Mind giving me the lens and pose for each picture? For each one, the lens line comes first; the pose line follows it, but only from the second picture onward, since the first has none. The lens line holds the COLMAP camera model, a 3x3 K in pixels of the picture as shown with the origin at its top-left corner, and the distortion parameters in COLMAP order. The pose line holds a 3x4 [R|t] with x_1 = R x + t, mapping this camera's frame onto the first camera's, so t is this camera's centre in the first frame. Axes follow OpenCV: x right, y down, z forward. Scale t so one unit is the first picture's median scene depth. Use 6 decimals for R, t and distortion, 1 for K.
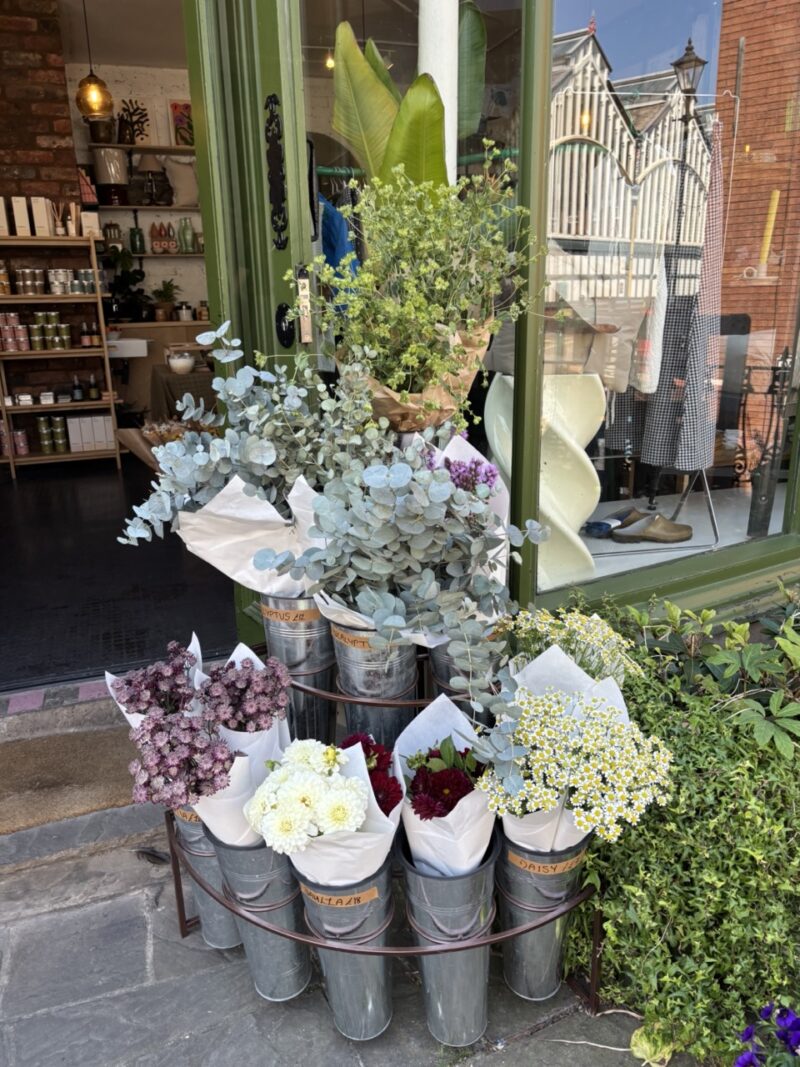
lens RADIAL K [[829.9, 0, 400.0], [0, 829.9, 533.5], [0, 0, 1]] dist [0.026838, -0.000398]
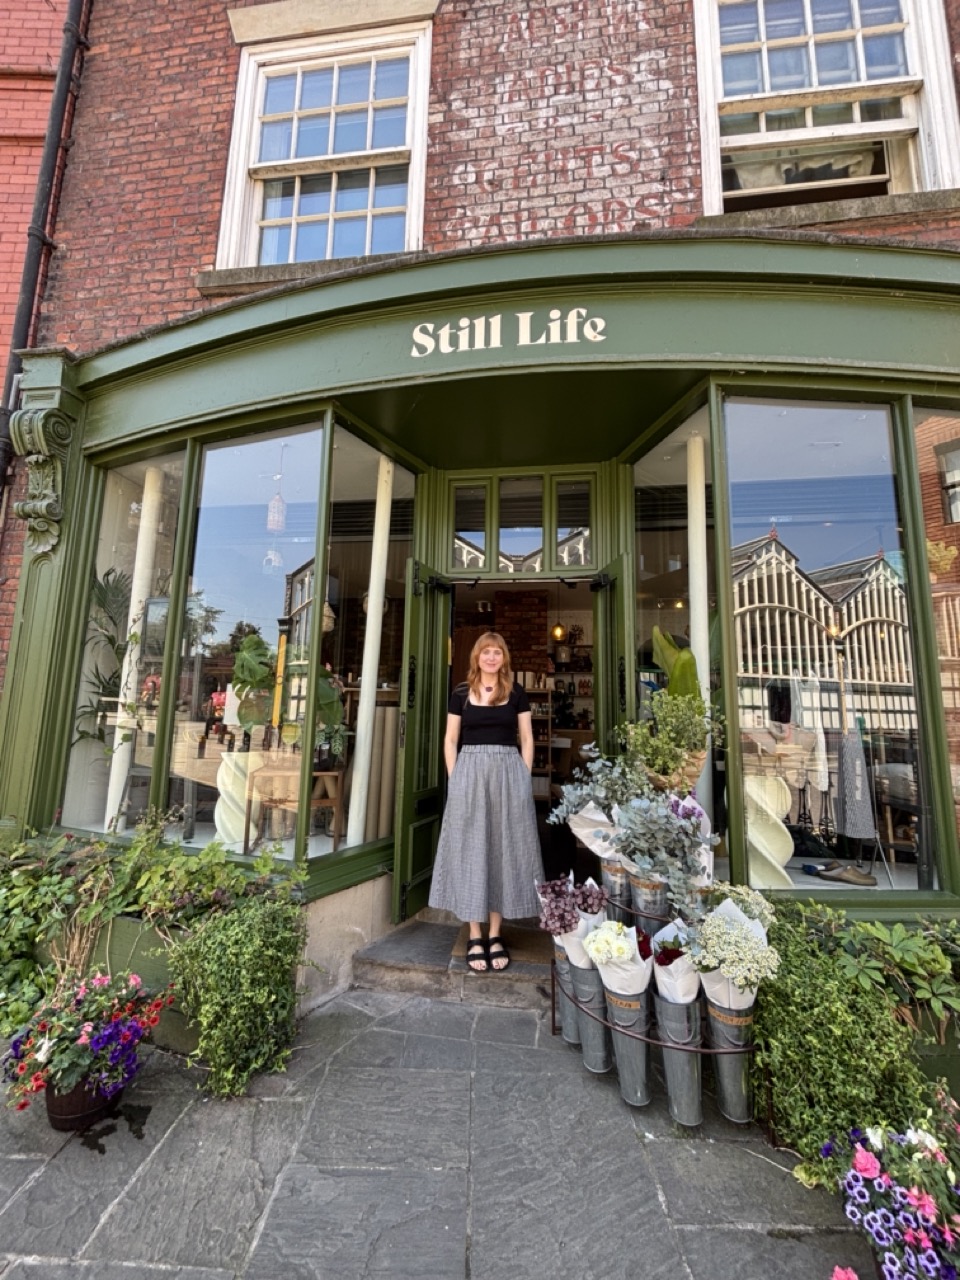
lens RADIAL K [[516.2, 0, 480.0], [0, 516.2, 640.0], [0, 0, 1]] dist [0.000494, -0.000185]
pose [[0.892005, -0.019940, -0.451585, 0.217594], [-0.164678, 0.916036, -0.365732, 0.111116], [0.420960, 0.400601, 0.813825, -0.625736]]
